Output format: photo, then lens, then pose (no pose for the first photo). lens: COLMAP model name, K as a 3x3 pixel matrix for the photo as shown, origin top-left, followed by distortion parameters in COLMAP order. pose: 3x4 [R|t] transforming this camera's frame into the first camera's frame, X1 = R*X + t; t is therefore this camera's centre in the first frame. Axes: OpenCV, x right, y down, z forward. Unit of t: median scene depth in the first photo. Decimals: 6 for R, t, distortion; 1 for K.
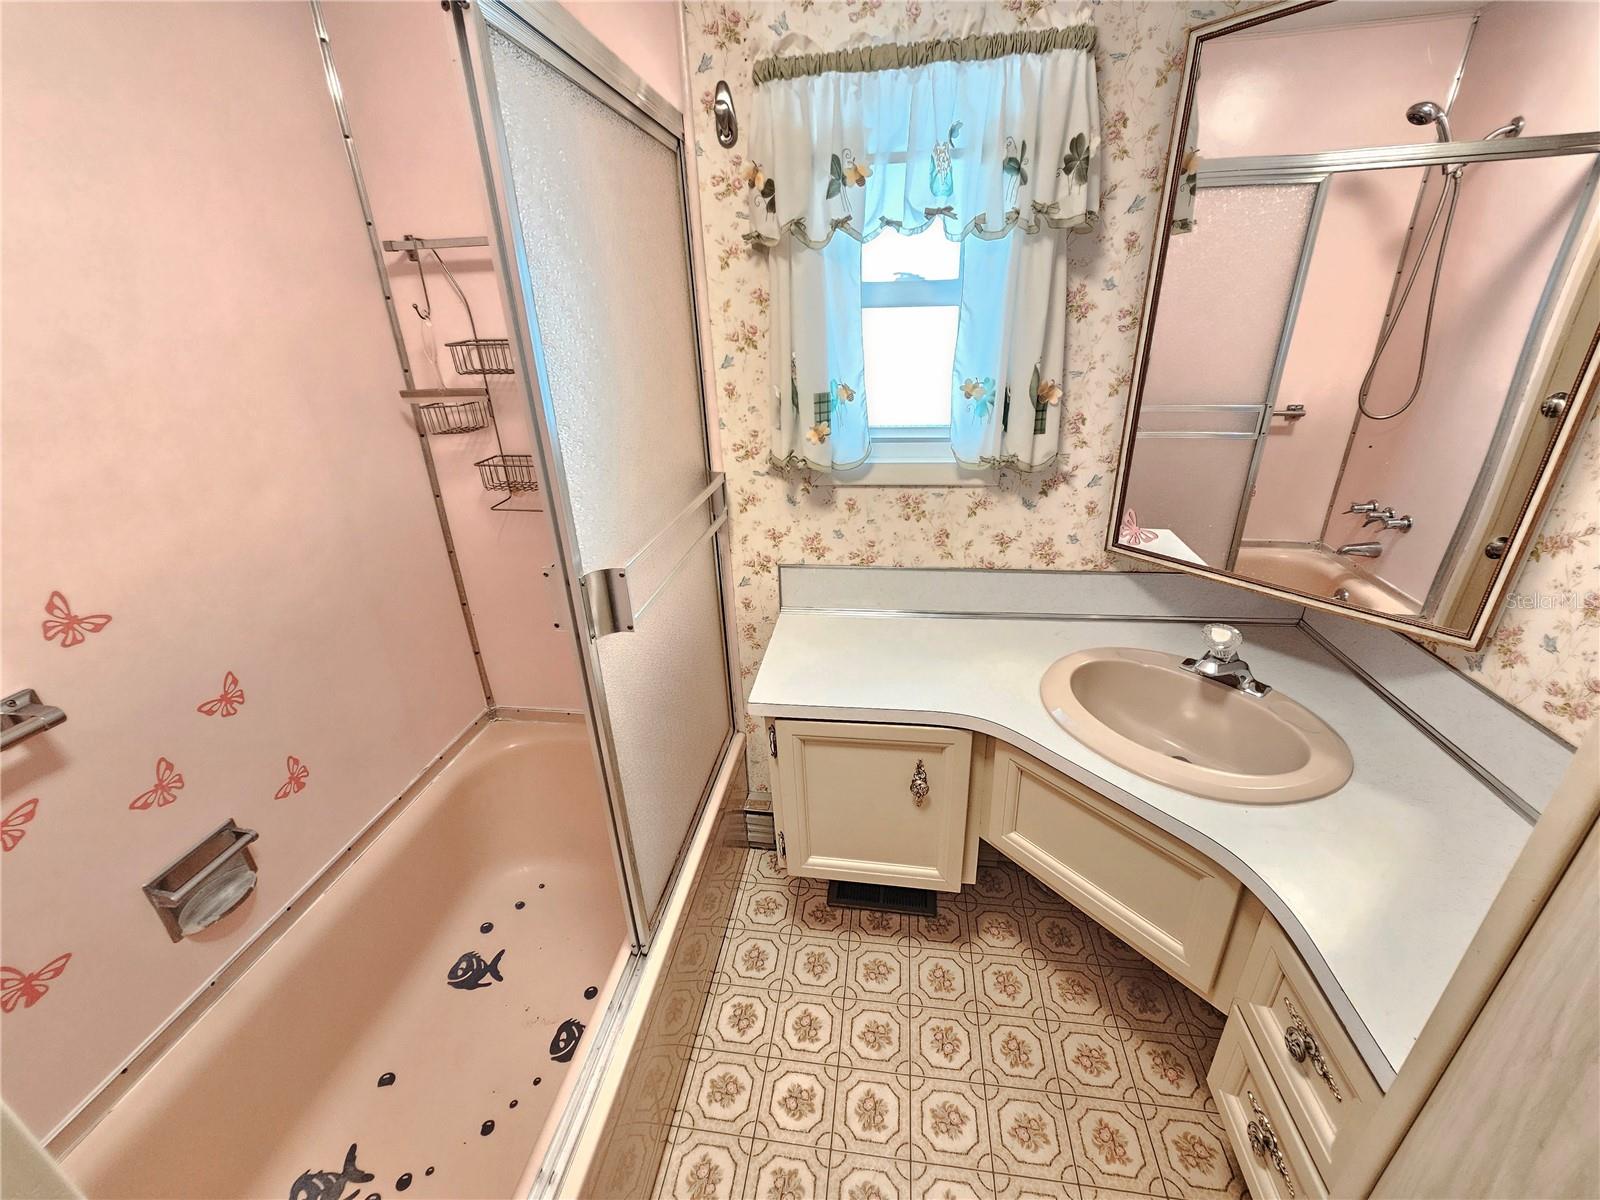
lens RADIAL K [[657.0, 0, 804.7], [0, 657.0, 602.8], [0, 0, 1]] dist [-0.000982, -0.000290]
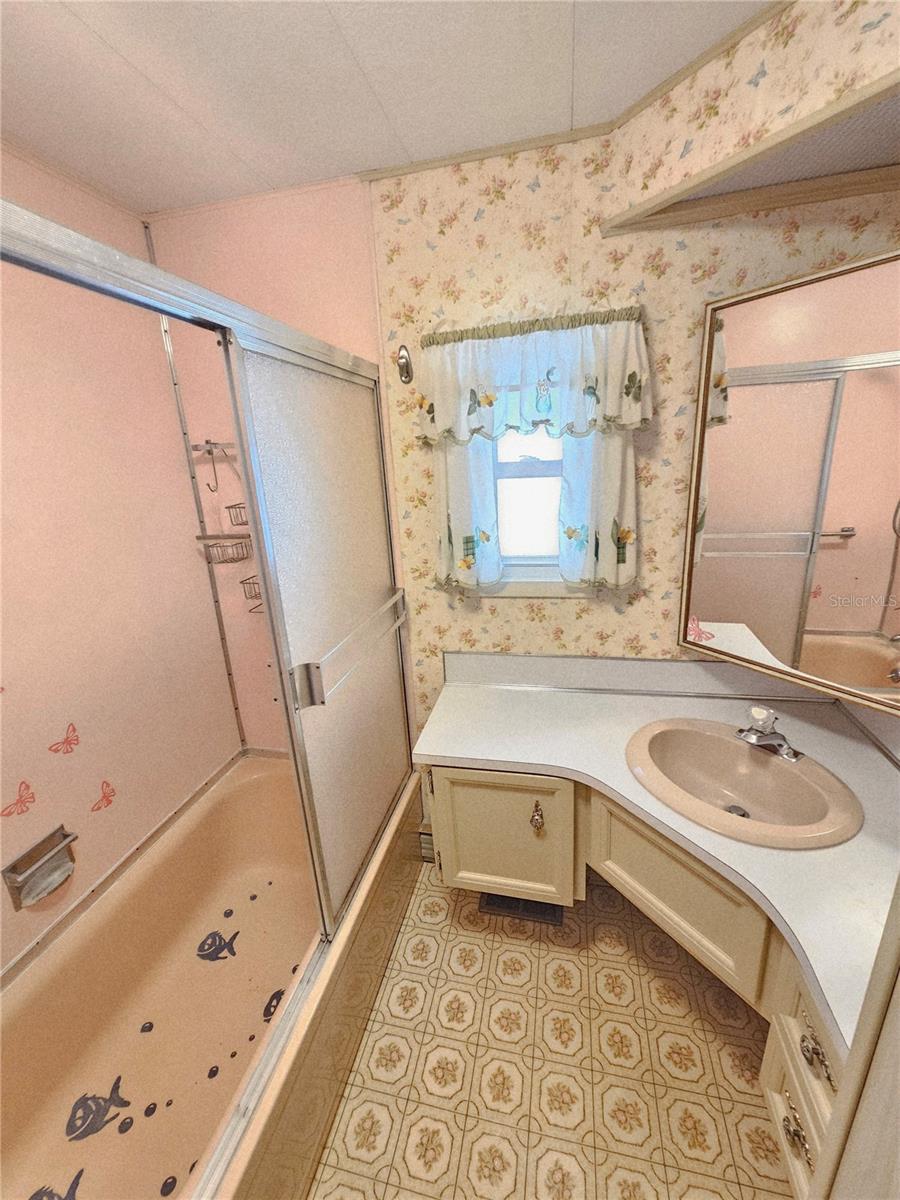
lens RADIAL K [[492.7, 0, 448.7], [0, 492.7, 602.6], [0, 0, 1]] dist [-0.000982, -0.000290]
pose [[0.995739, 0.002923, -0.092170, 0.082973], [-0.014194, 0.992445, -0.121871, -0.038254], [0.091117, 0.122660, 0.988257, -0.068489]]
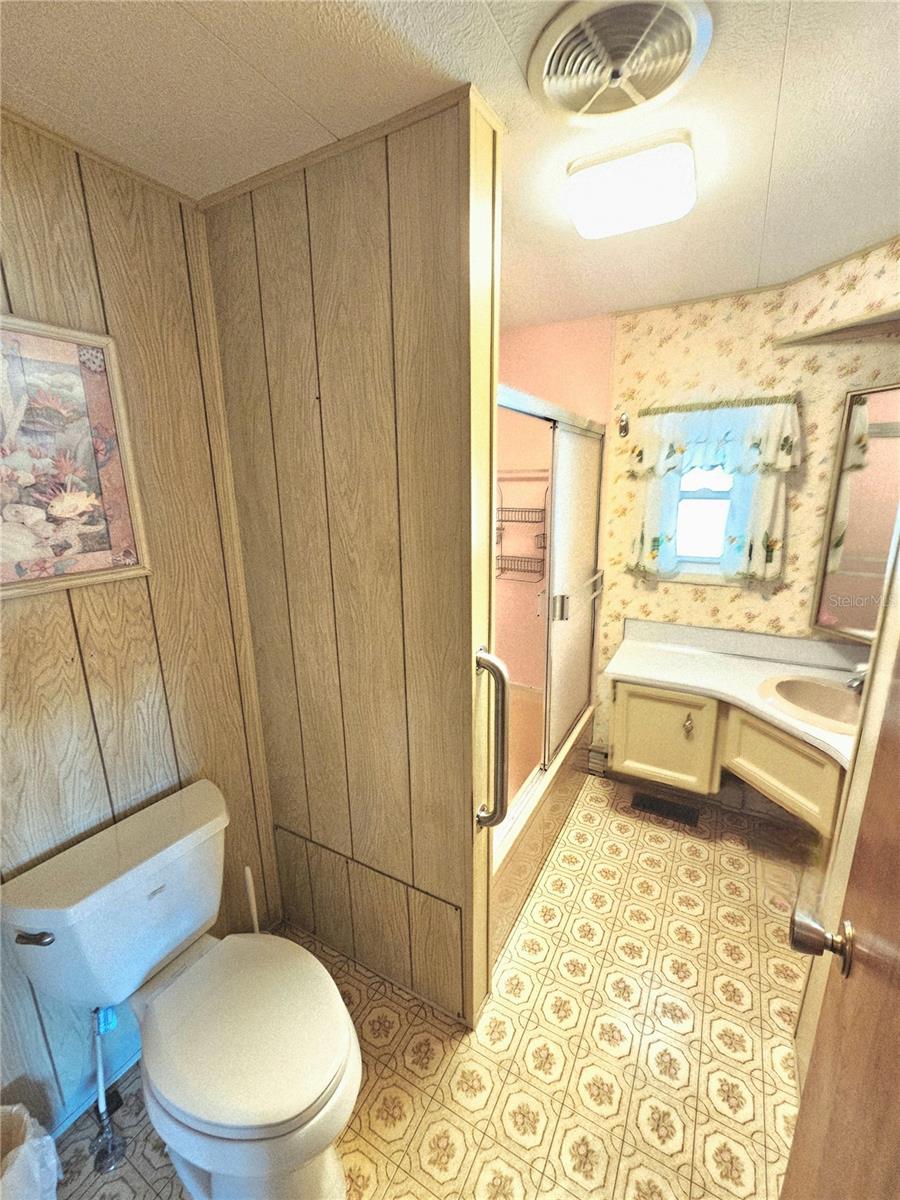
lens RADIAL K [[491.4, 0, 450.0], [0, 491.4, 600.0], [0, 0, 1]] dist [-0.001373, -0.000205]
pose [[0.928576, 0.101253, -0.357065, -0.005103], [-0.160423, 0.977050, -0.140132, 0.221654], [0.334682, 0.187404, 0.923508, -0.695572]]
